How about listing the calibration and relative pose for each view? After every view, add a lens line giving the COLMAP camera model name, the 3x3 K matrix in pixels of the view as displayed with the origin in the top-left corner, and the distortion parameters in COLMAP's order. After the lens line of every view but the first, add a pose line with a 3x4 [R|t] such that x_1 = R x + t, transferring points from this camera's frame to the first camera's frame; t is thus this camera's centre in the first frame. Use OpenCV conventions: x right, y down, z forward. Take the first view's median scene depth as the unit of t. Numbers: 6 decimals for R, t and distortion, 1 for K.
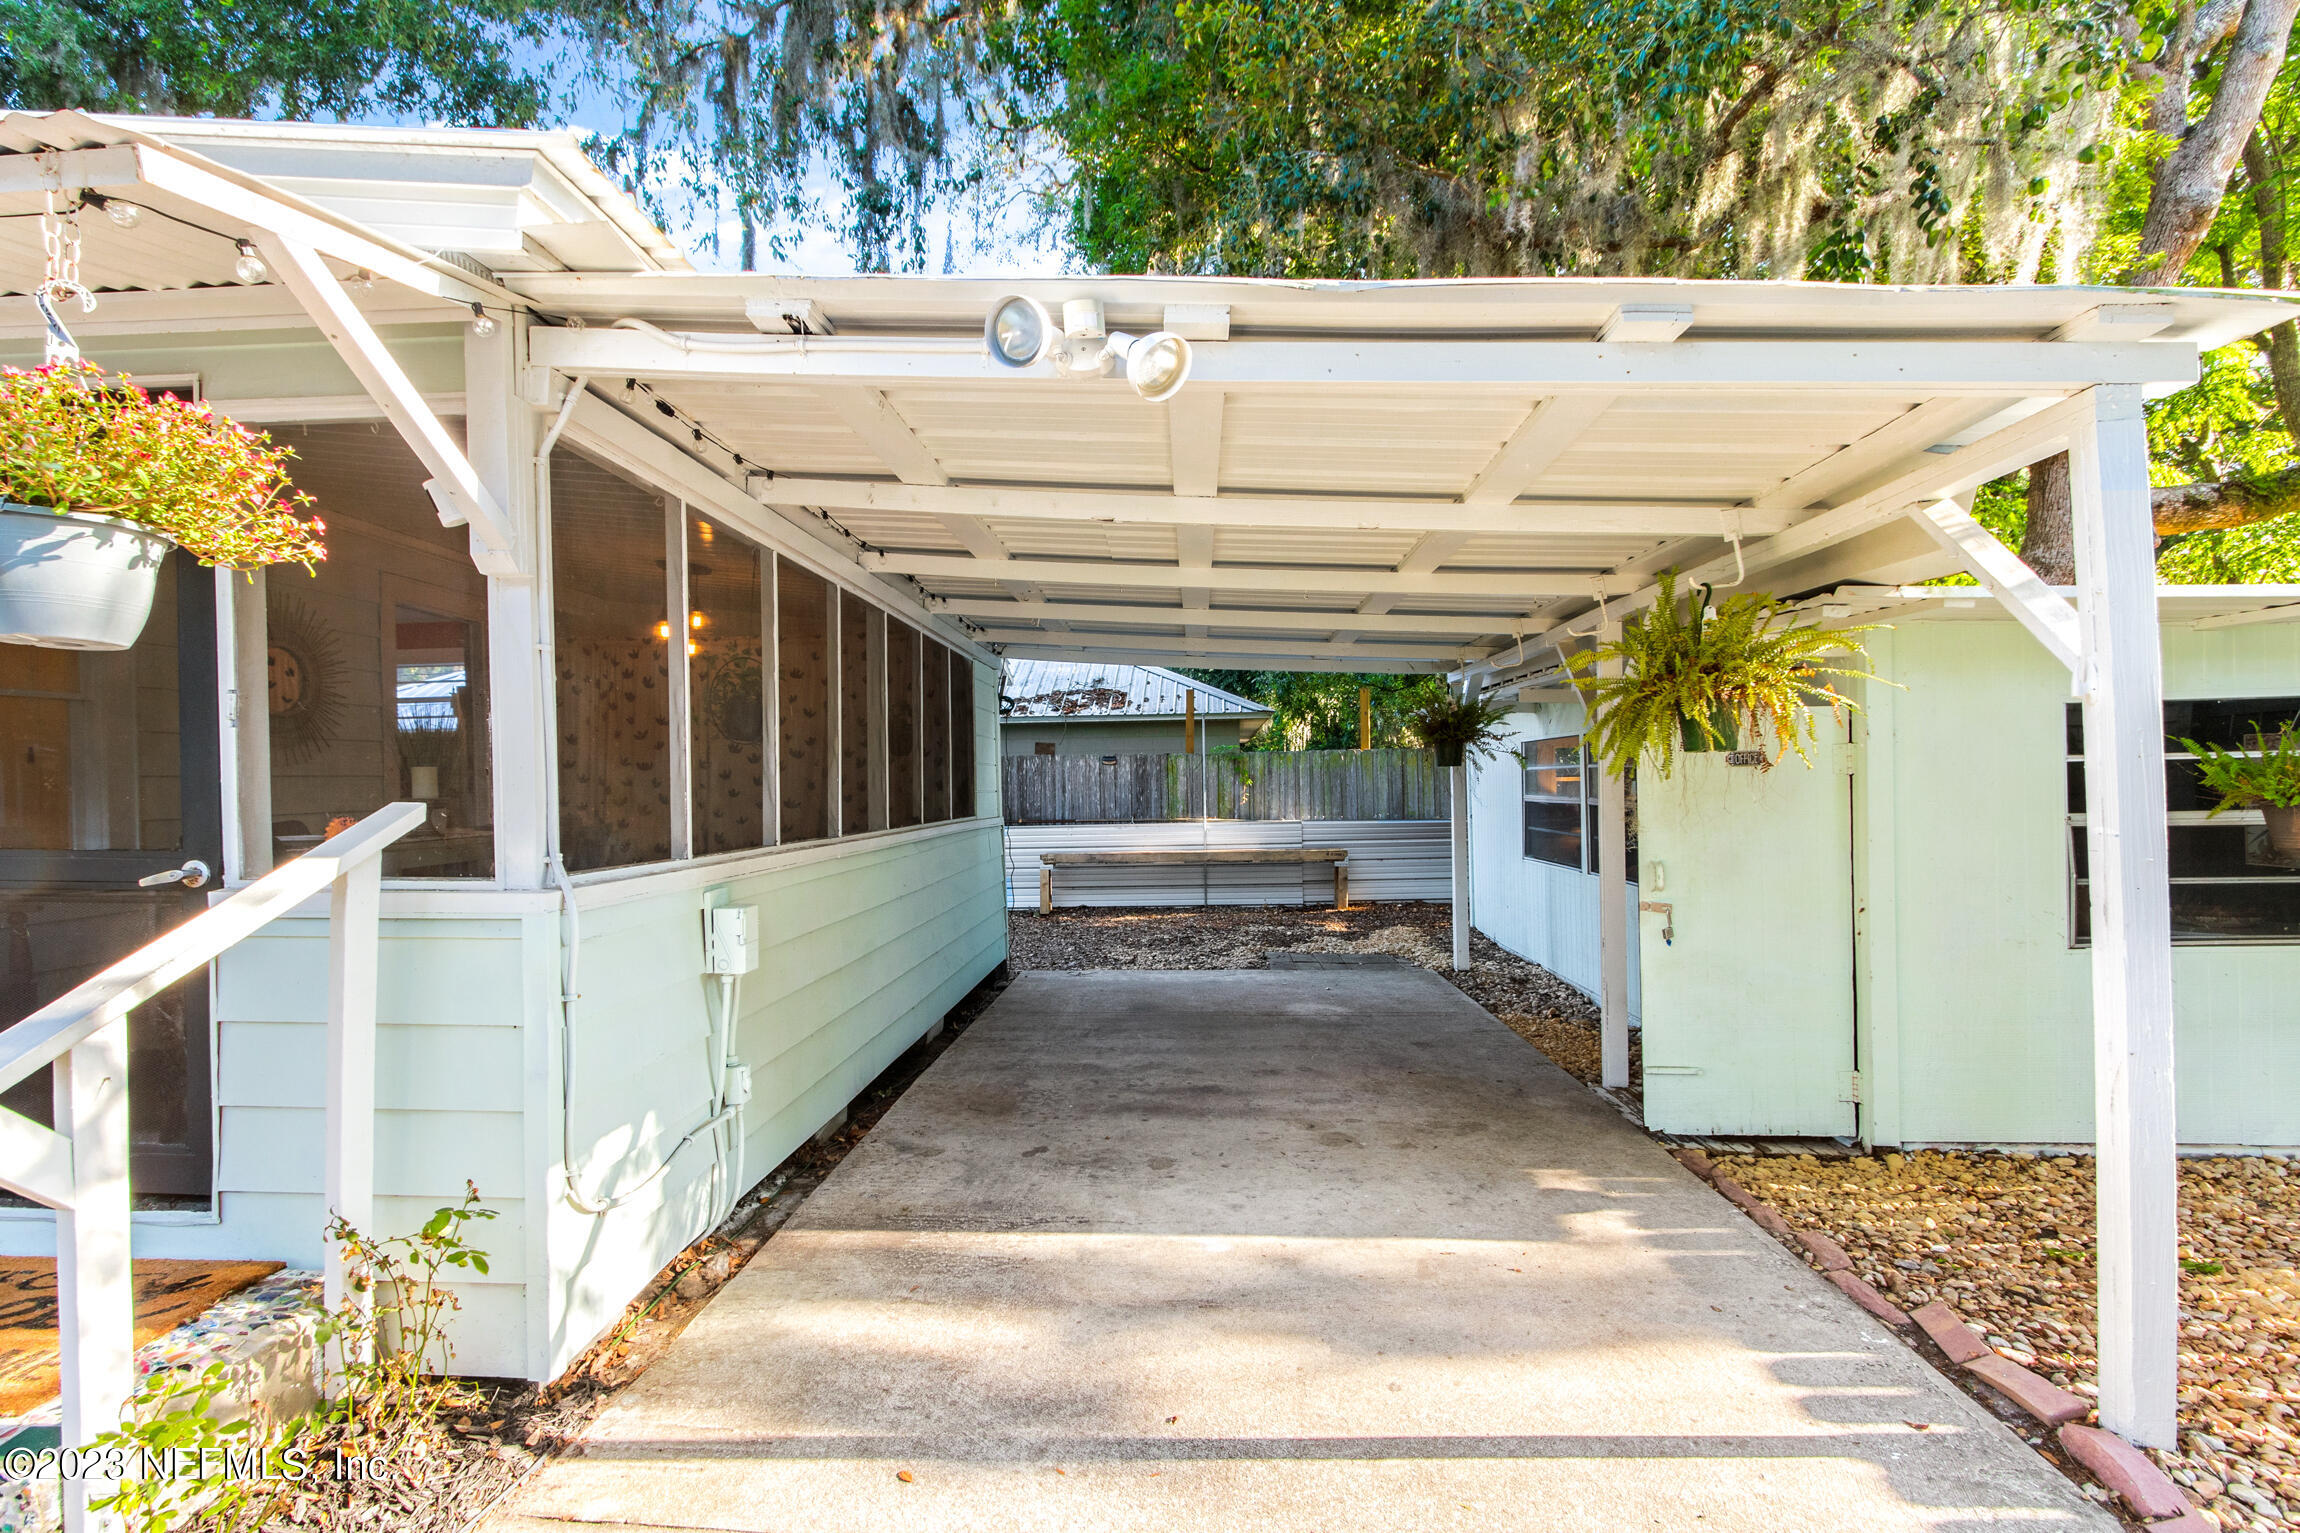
lens RADIAL K [[1103.3, 0, 1156.5], [0, 1103.3, 794.5], [0, 0, 1]] dist [0.021082, 0.000170]
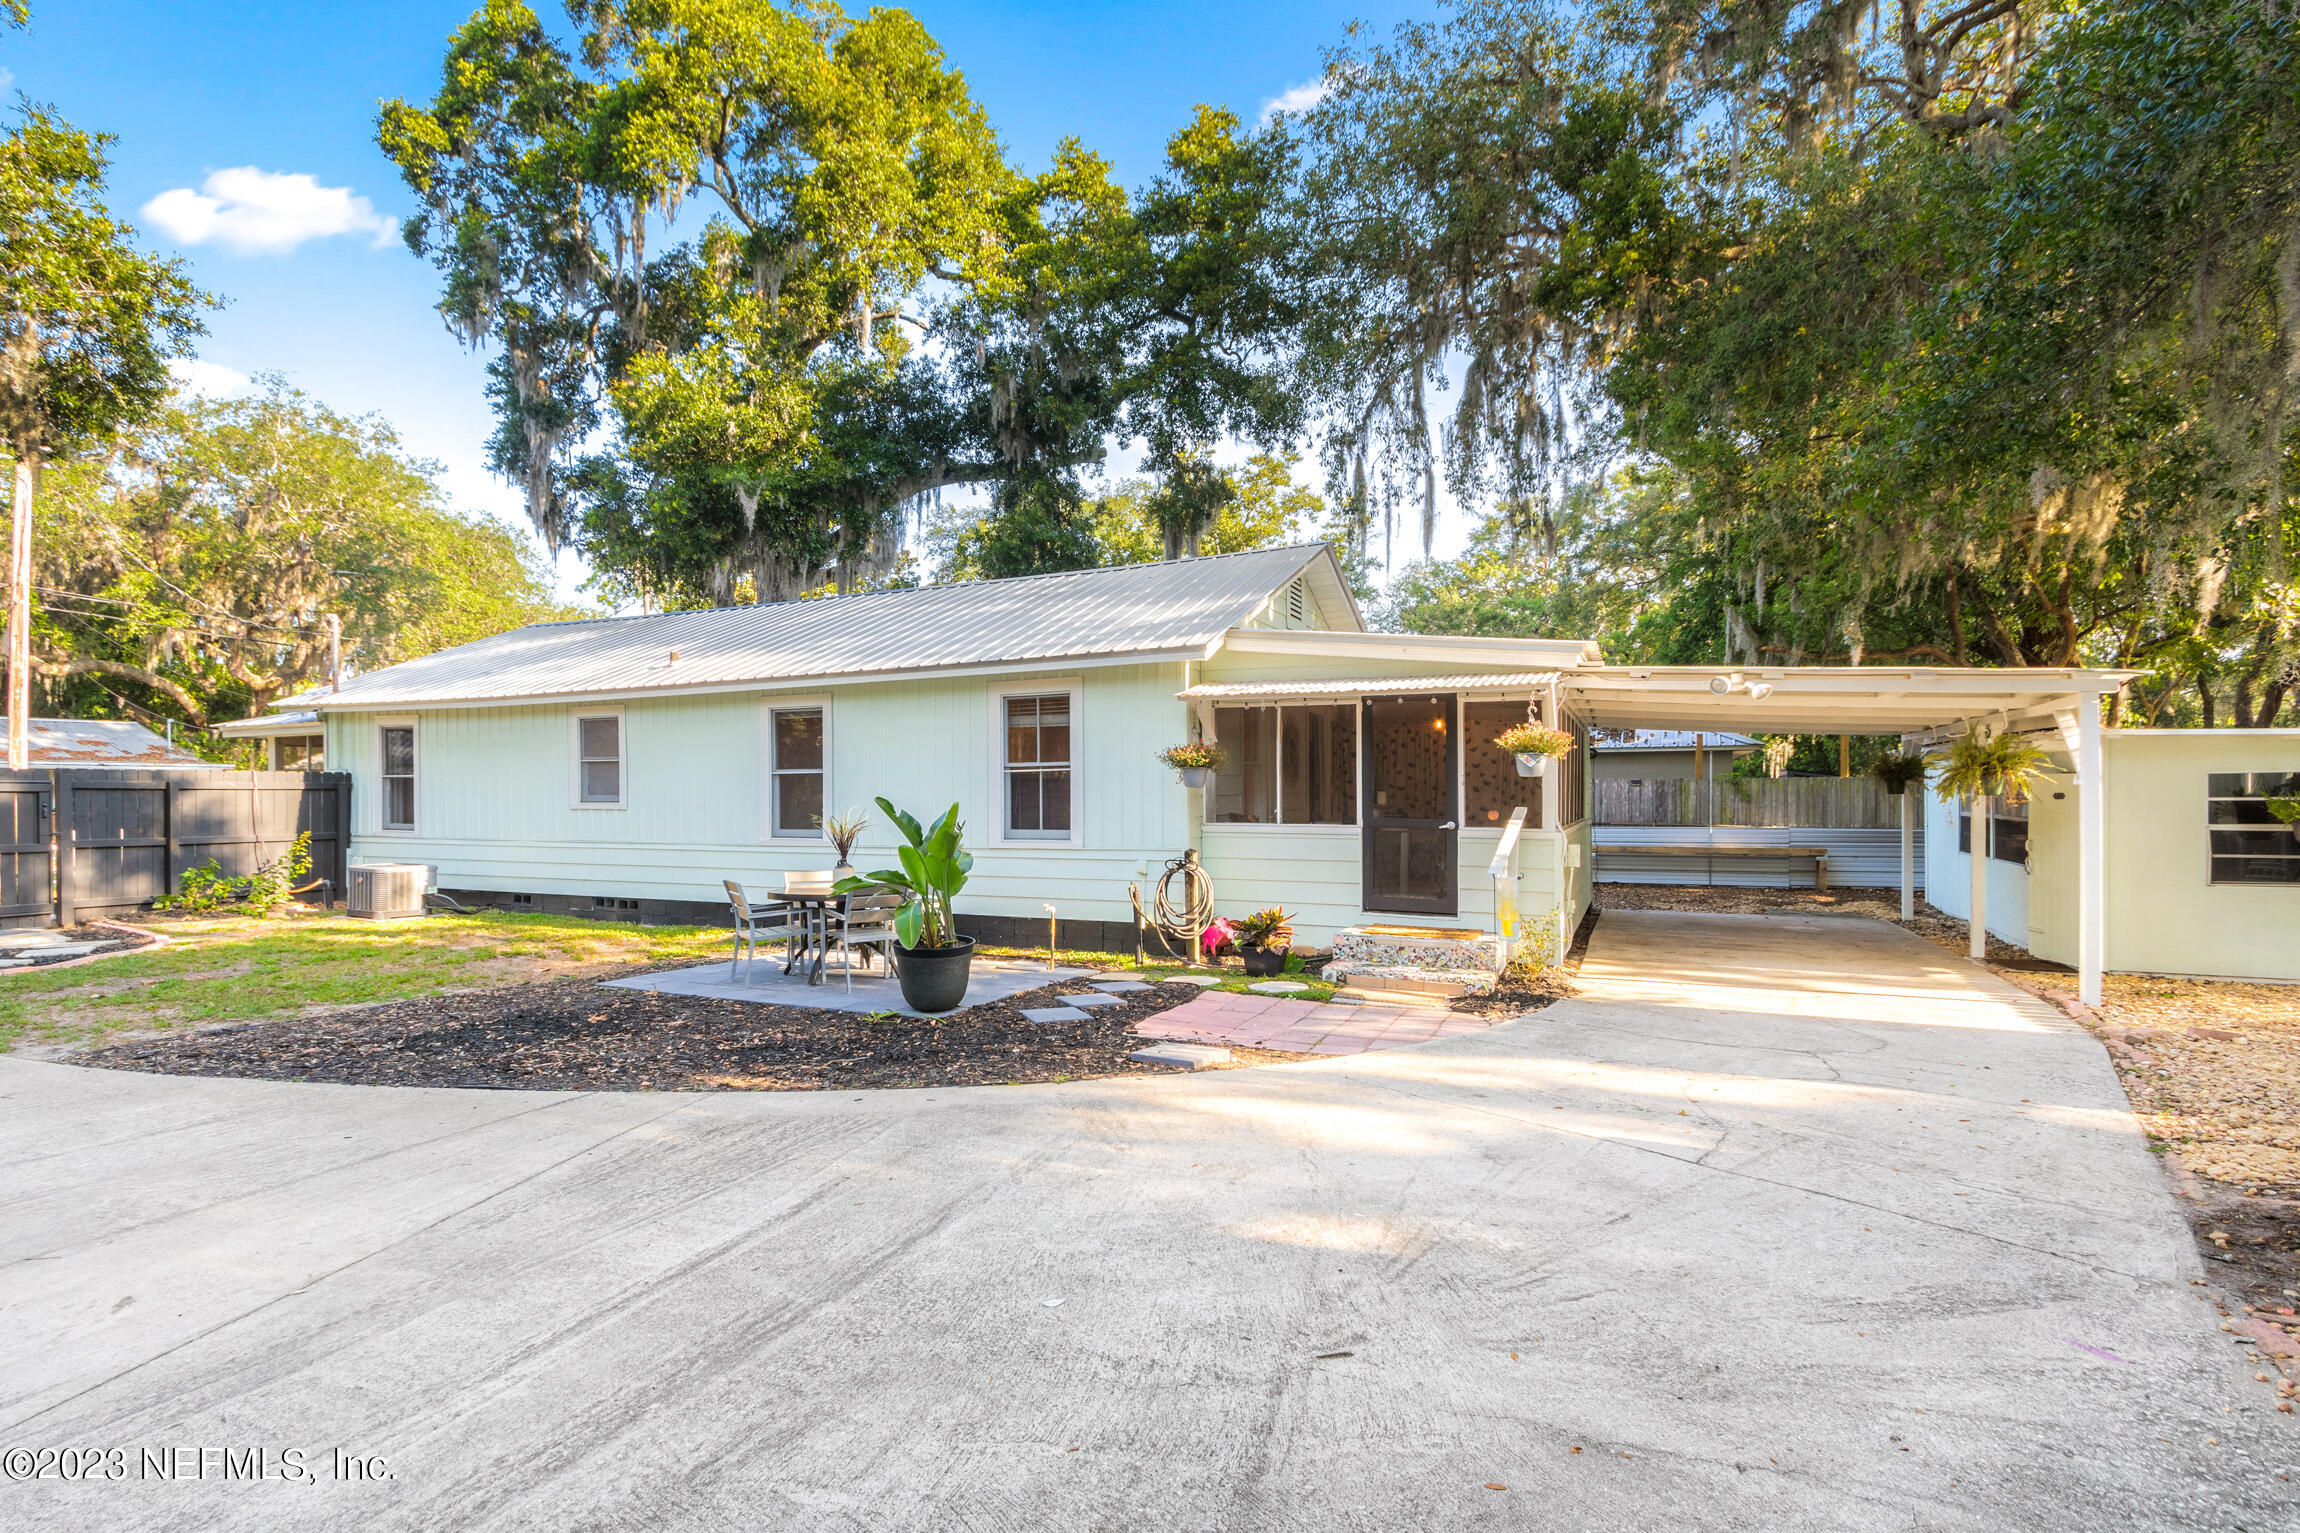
lens RADIAL K [[1103.3, 0, 1156.5], [0, 1103.3, 794.5], [0, 0, 1]] dist [0.021082, 0.000170]
pose [[0.929566, 0.013835, -0.368395, -0.120513], [-0.016311, 0.999860, -0.003606, -0.000333], [0.368294, 0.009361, 0.929662, -0.755802]]
